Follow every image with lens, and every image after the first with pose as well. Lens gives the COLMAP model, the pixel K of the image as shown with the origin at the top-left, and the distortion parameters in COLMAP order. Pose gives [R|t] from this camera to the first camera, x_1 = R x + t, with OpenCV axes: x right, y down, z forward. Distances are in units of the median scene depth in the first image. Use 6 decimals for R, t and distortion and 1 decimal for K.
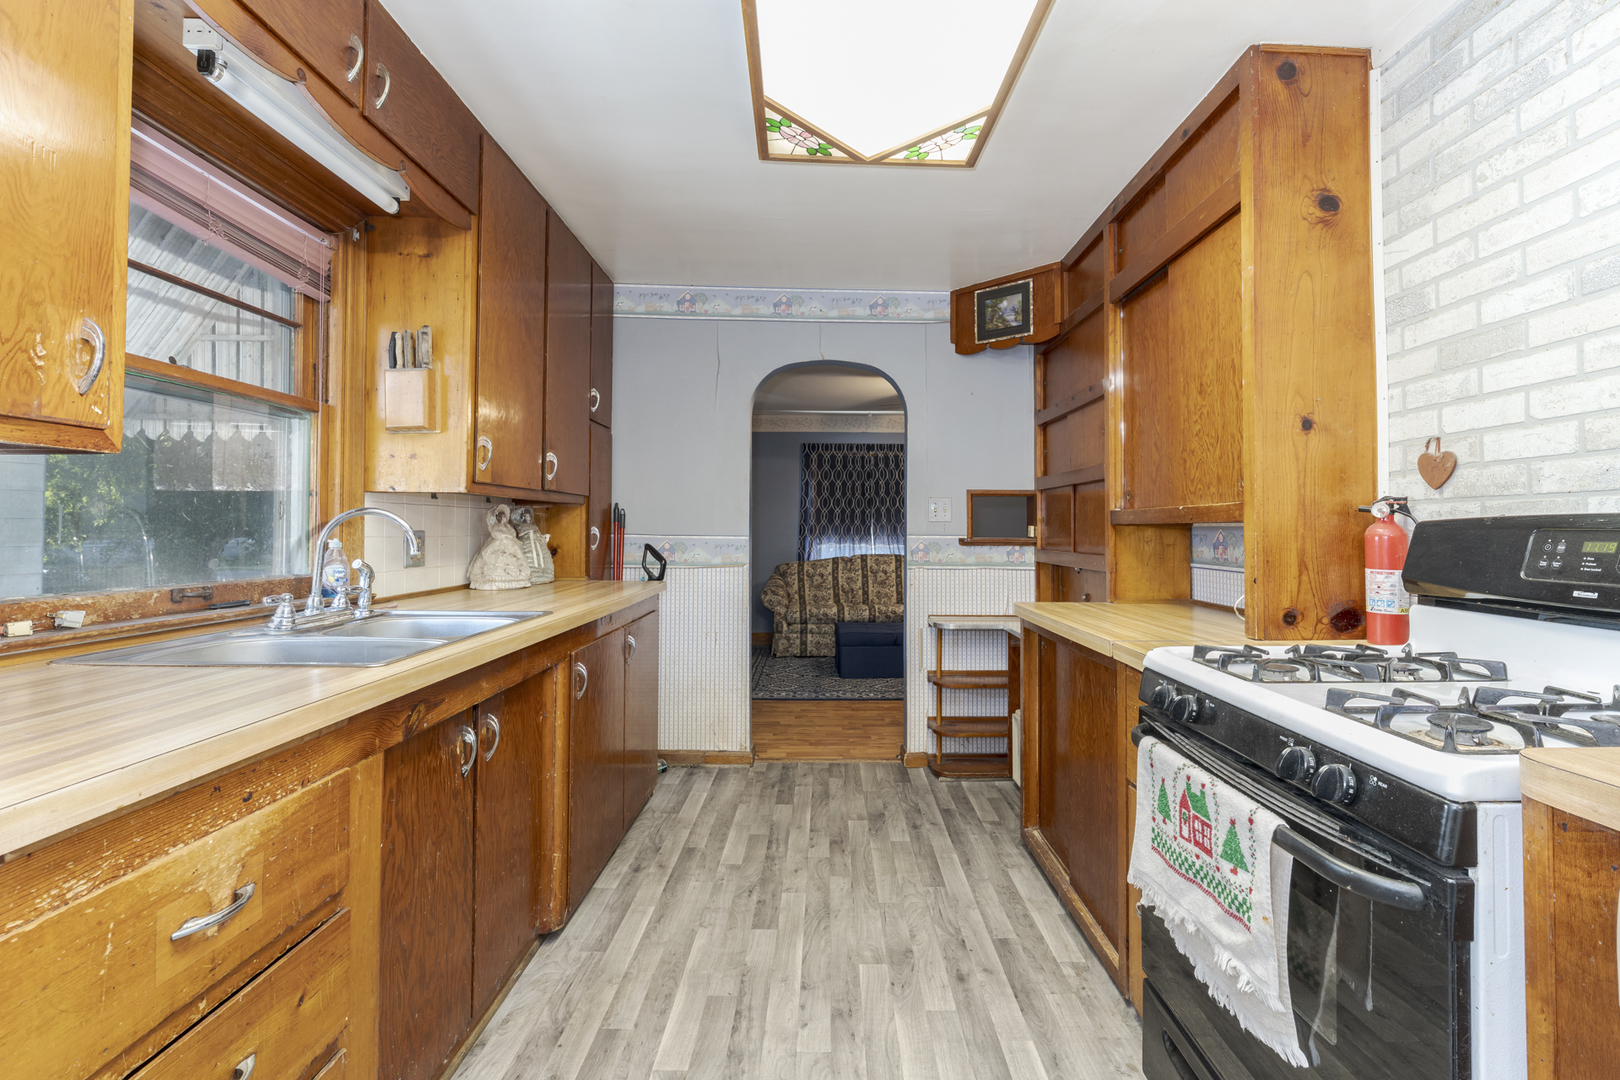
lens RADIAL K [[730.7, 0, 828.5], [0, 730.7, 514.8], [0, 0, 1]] dist [-0.001609, 0.000422]
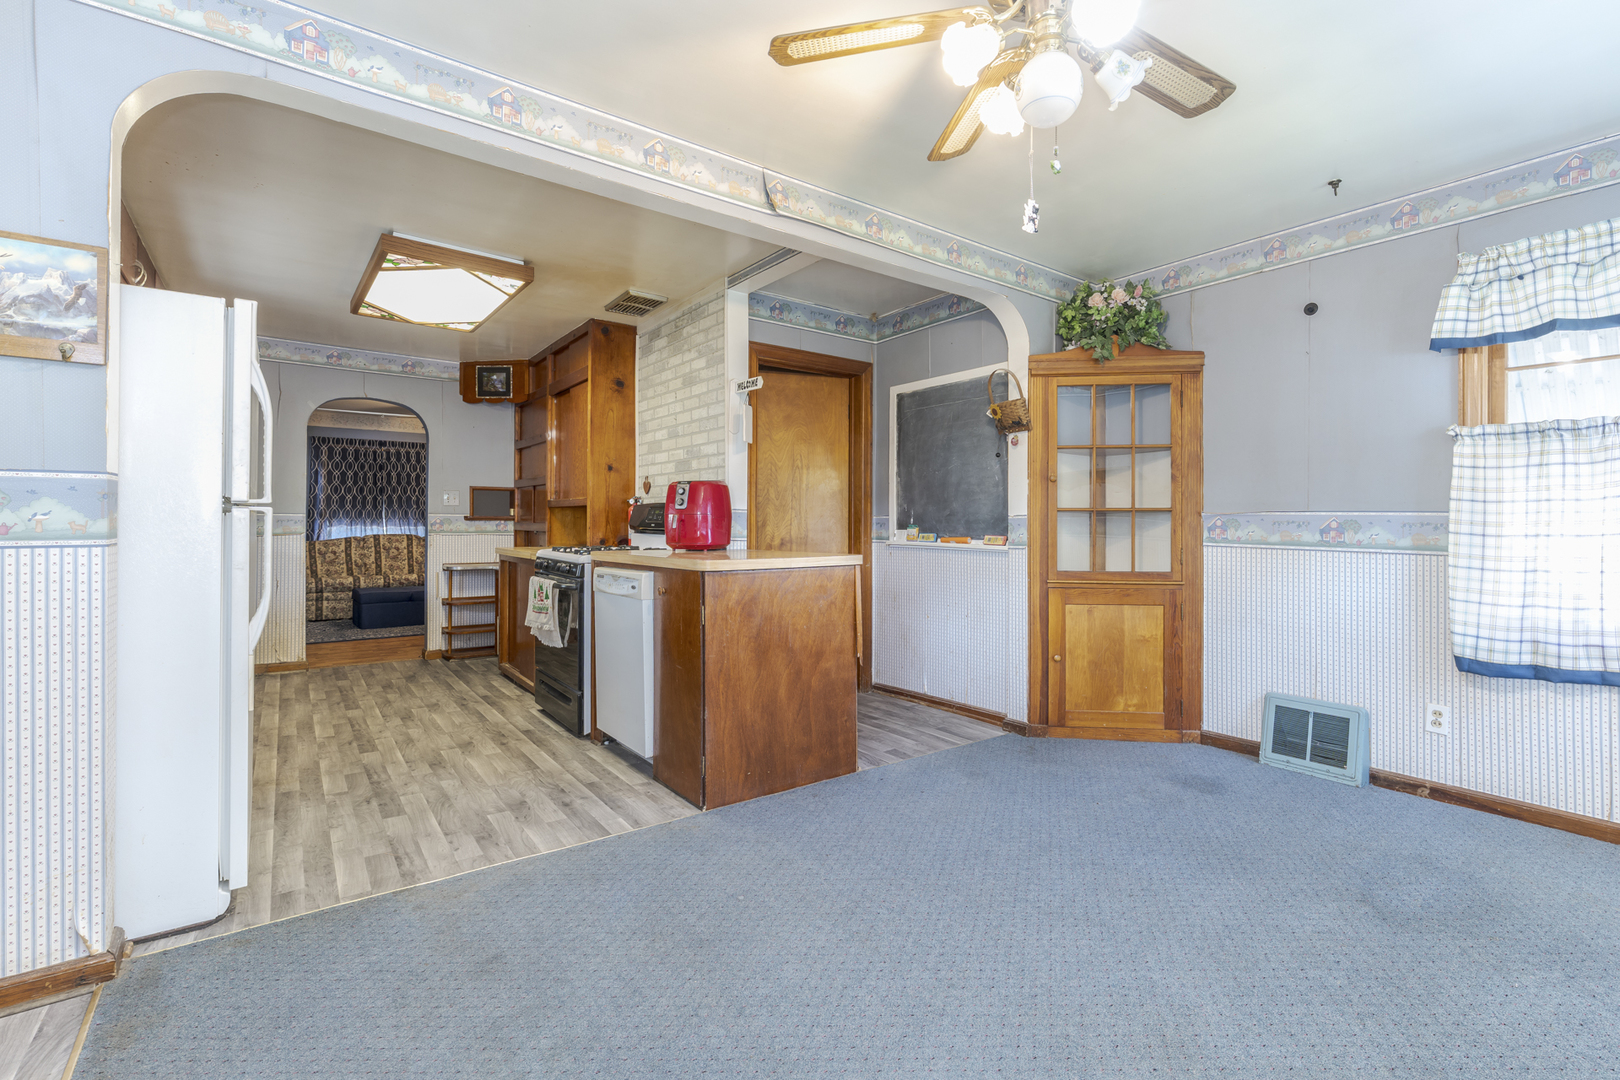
lens RADIAL K [[730.7, 0, 828.5], [0, 730.7, 514.8], [0, 0, 1]] dist [-0.001609, 0.000422]
pose [[0.803846, 0.005161, 0.594814, -0.134652], [-0.012865, 0.999879, 0.008711, 0.005299], [-0.594698, -0.014655, 0.803816, -0.778168]]
